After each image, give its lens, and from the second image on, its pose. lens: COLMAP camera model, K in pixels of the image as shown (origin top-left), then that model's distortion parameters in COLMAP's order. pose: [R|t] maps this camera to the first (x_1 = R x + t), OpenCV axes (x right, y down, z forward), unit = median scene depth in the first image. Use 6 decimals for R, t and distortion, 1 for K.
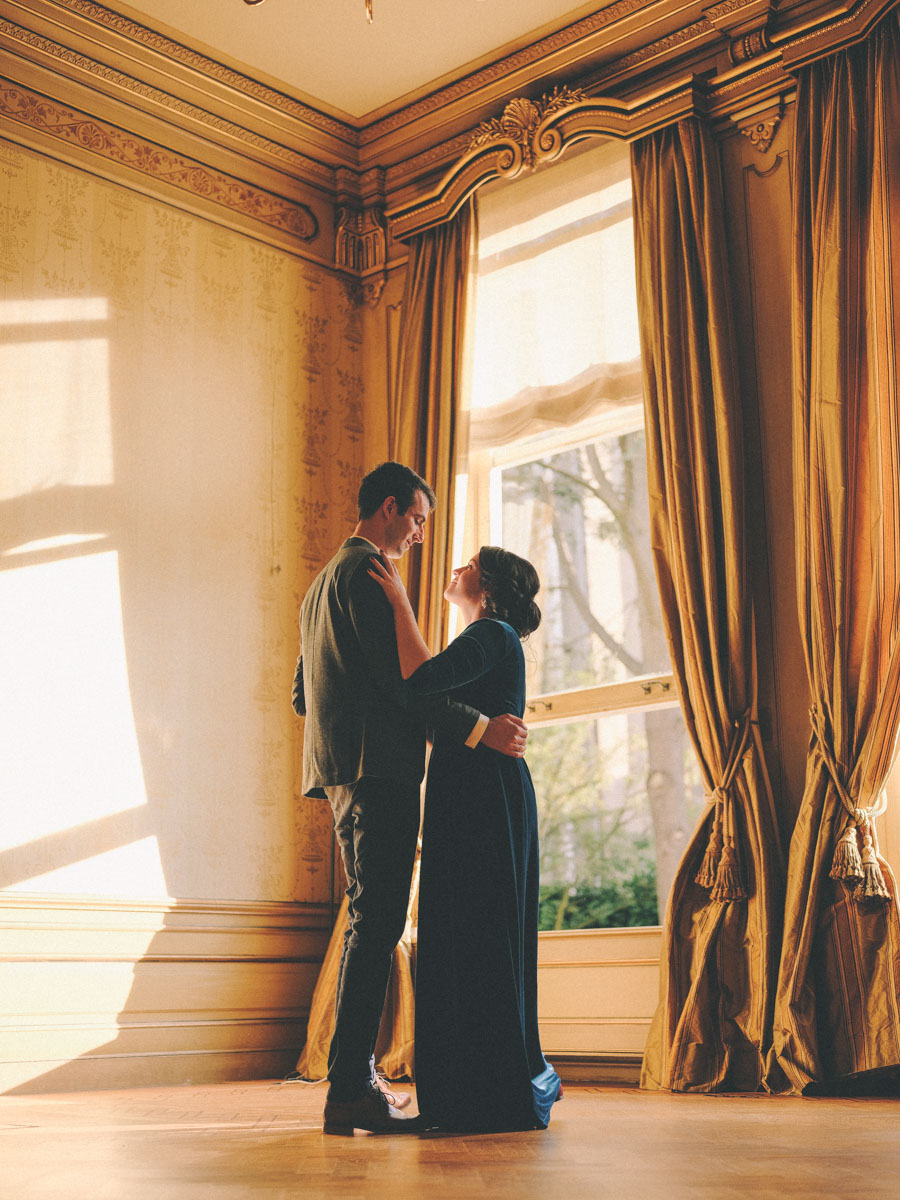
lens RADIAL K [[1772.5, 0, 454.9], [0, 1772.5, 605.2], [0, 0, 1]] dist [0.009228, -0.023451]
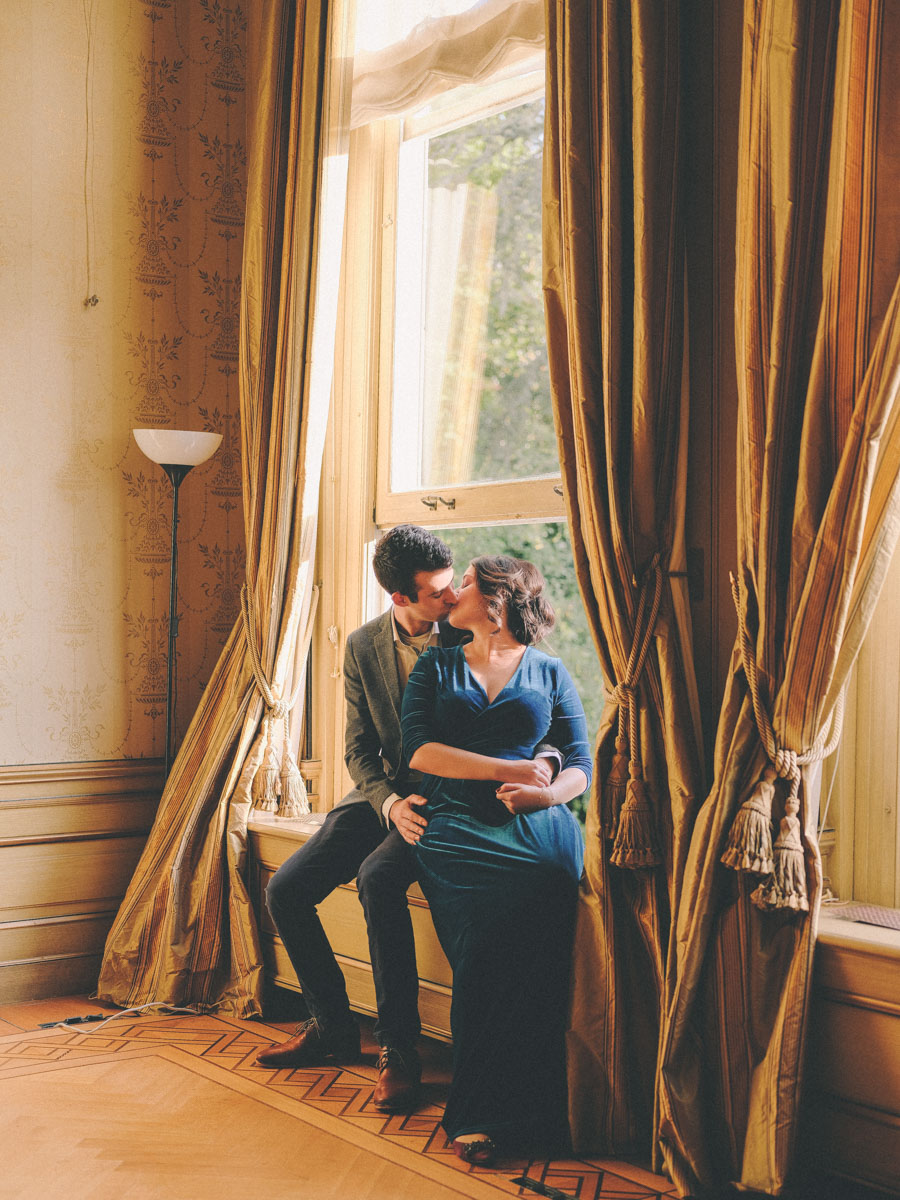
lens RADIAL K [[1772.5, 0, 454.9], [0, 1772.5, 605.2], [0, 0, 1]] dist [0.009228, -0.023451]
pose [[0.979284, 0.026656, -0.200731, 0.219767], [0.018335, 0.975553, 0.218999, -0.063525], [0.201662, -0.218142, 0.954854, 0.377314]]
